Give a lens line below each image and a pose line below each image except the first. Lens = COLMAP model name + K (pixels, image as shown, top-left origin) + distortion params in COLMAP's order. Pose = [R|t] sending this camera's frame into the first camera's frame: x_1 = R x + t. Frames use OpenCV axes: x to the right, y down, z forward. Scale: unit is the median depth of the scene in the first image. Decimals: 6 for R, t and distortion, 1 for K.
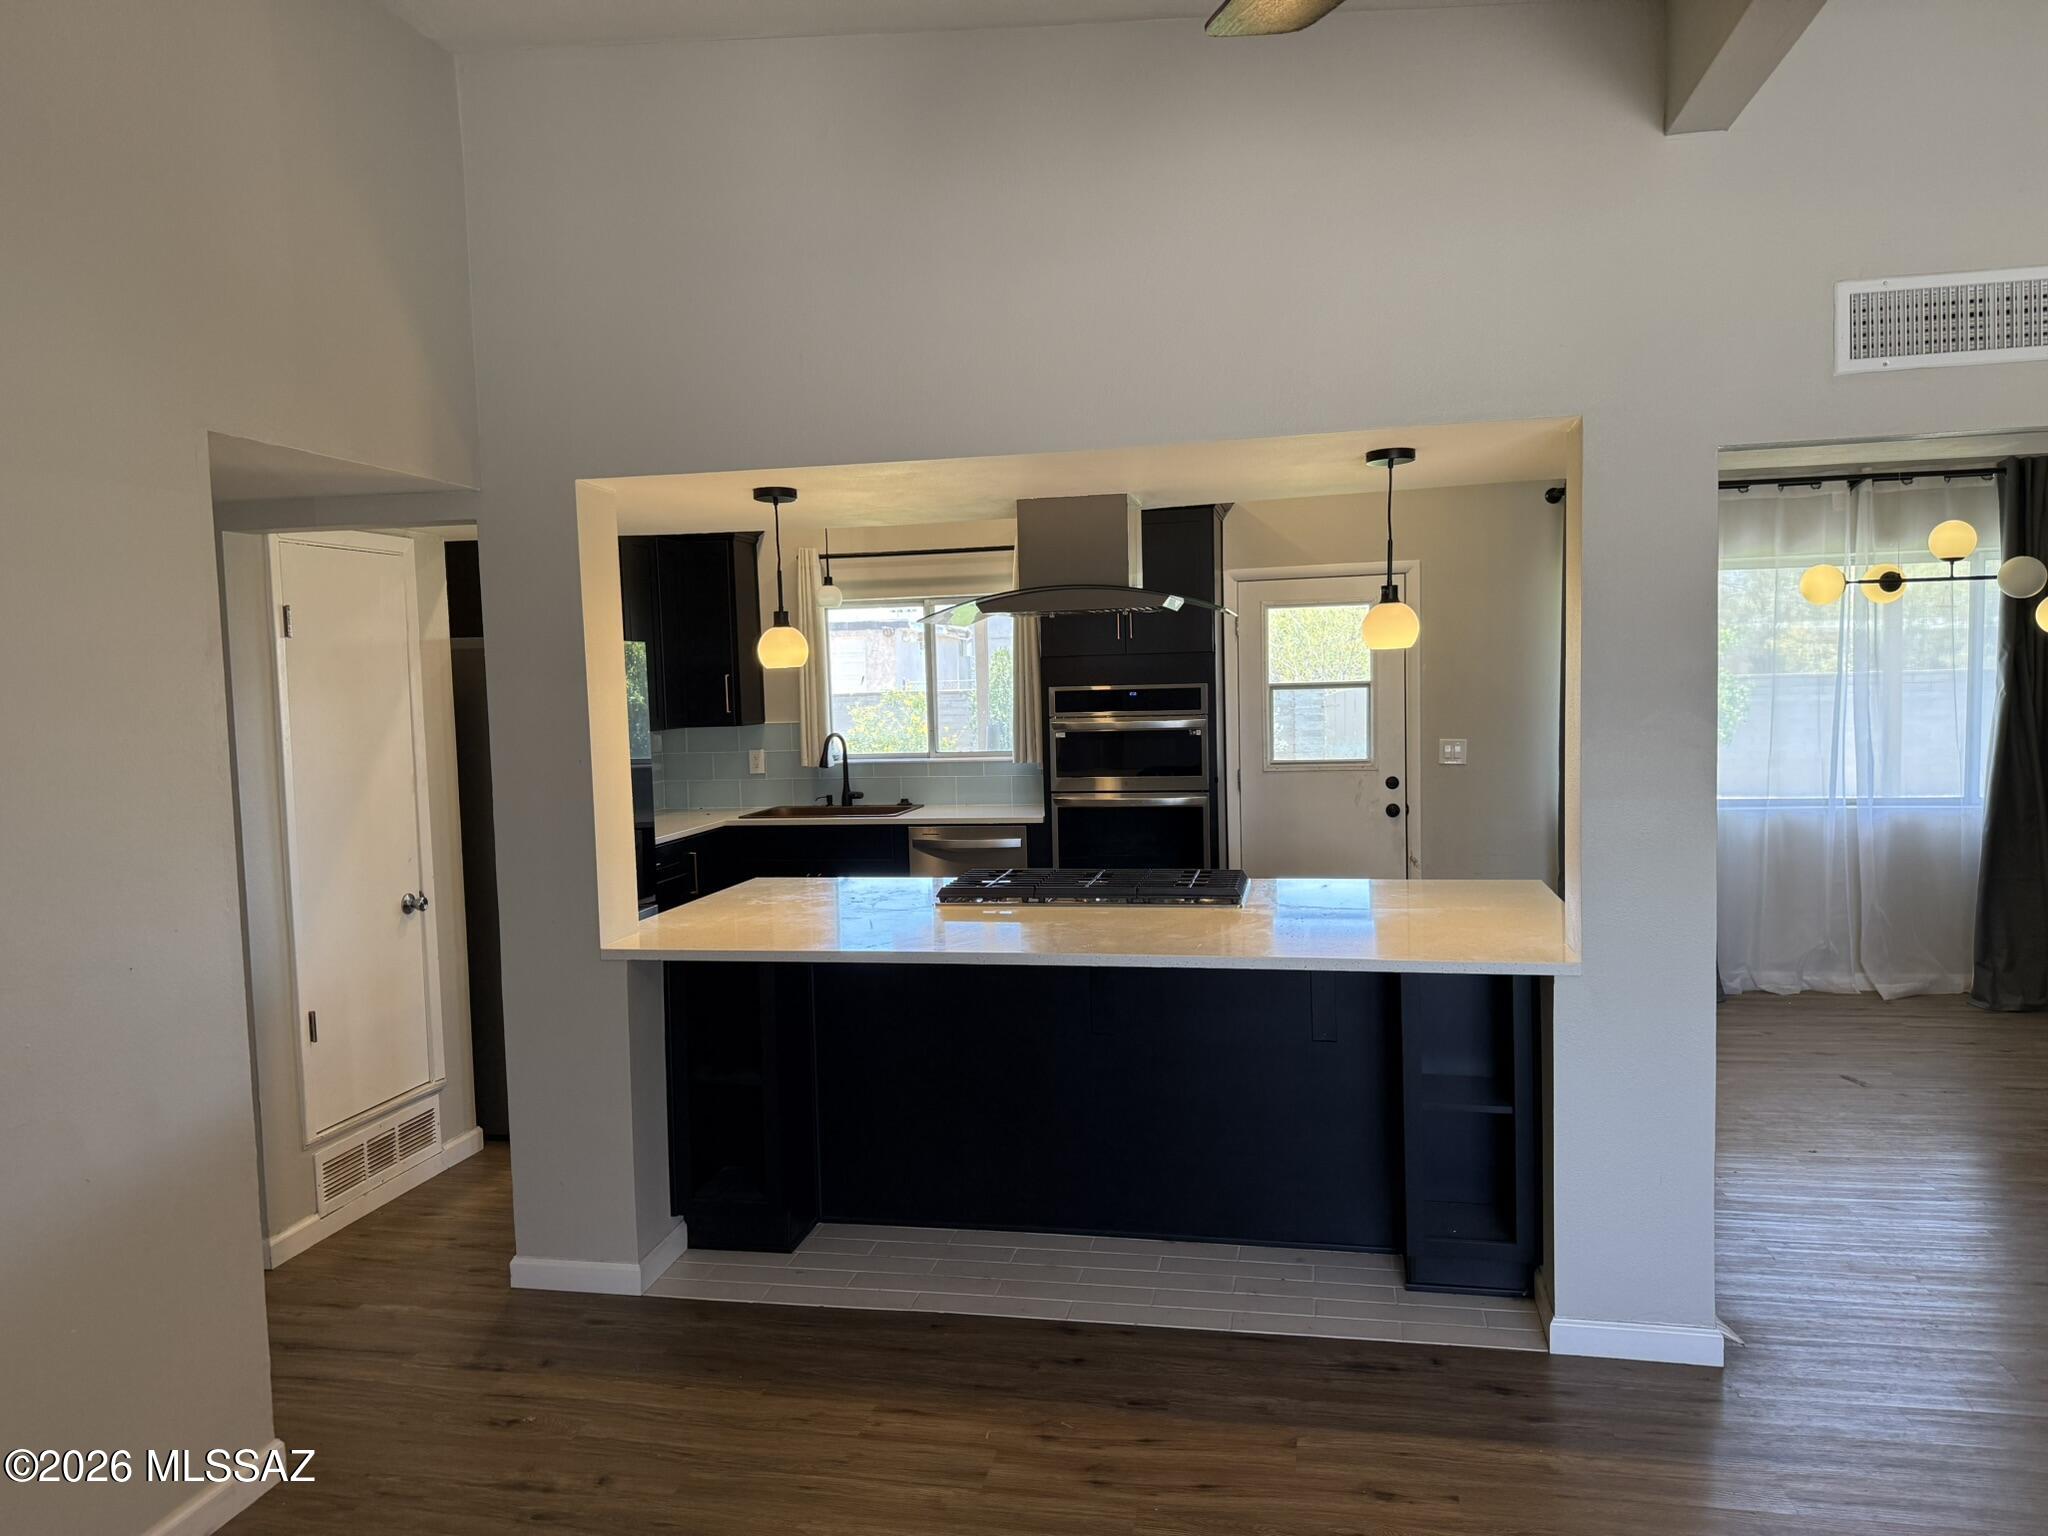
lens RADIAL K [[1443.2, 0, 1033.0], [0, 1443.2, 775.0], [0, 0, 1]] dist [0.050025, -0.055870]
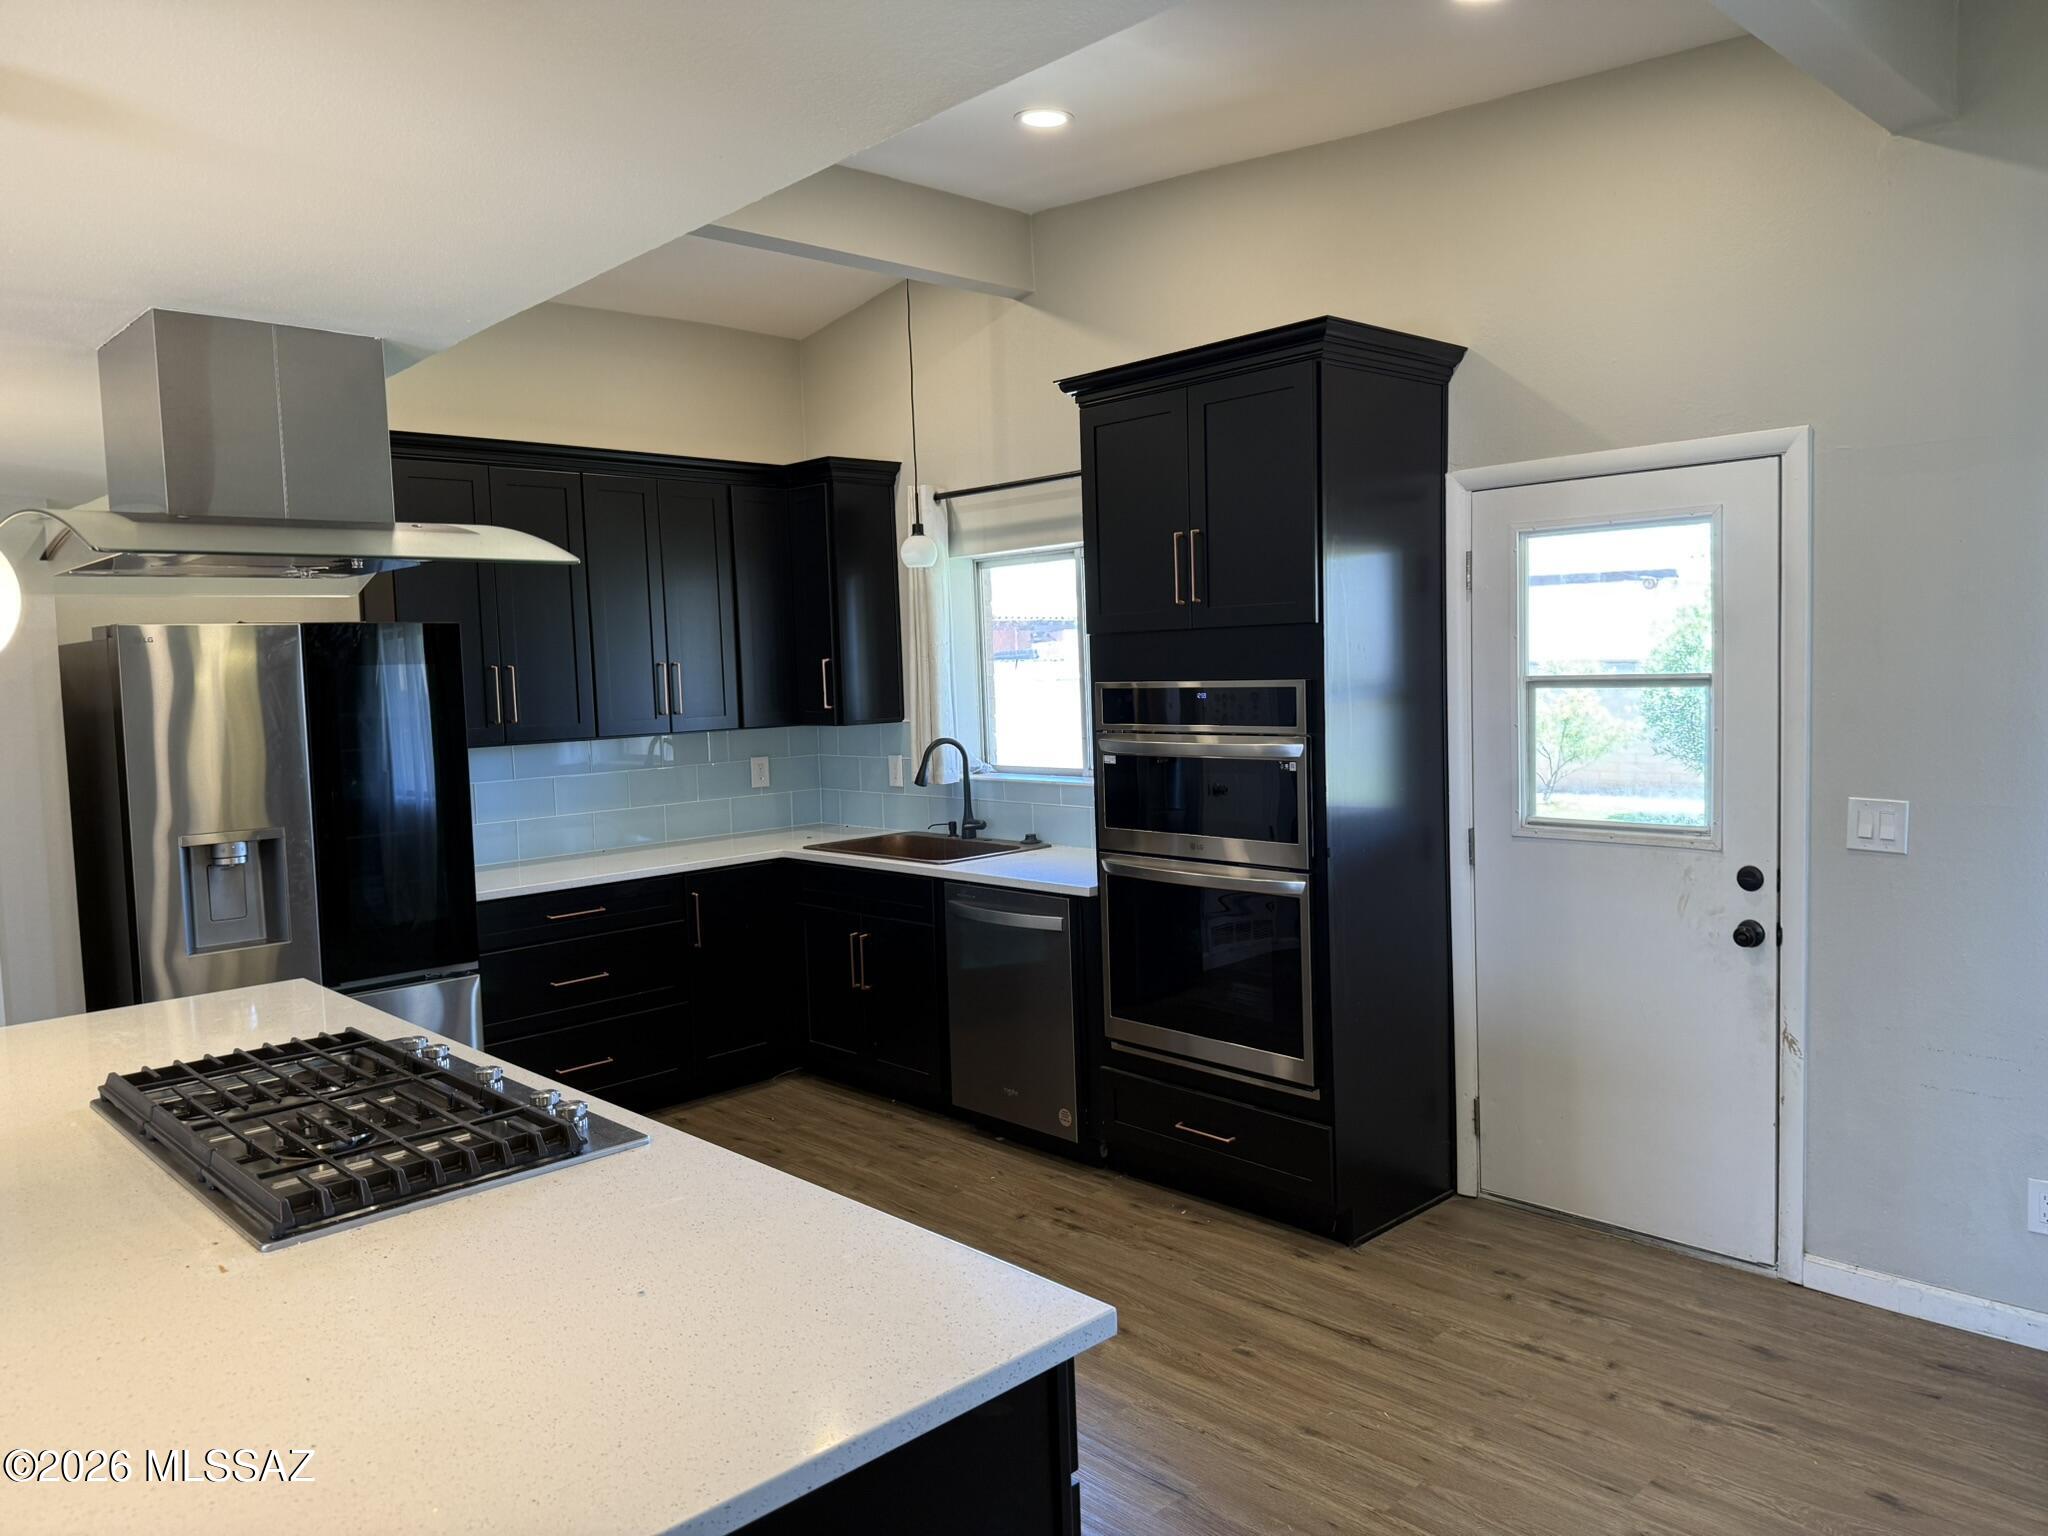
lens RADIAL K [[1443.2, 0, 961.2], [0, 1443.2, 781.3], [0, 0, 1]] dist [0.050025, -0.055870]
pose [[0.808501, 0.047625, -0.586564, 0.320379], [-0.028783, 0.998727, 0.041418, -0.040793], [0.587790, -0.016603, 0.808843, 0.436481]]
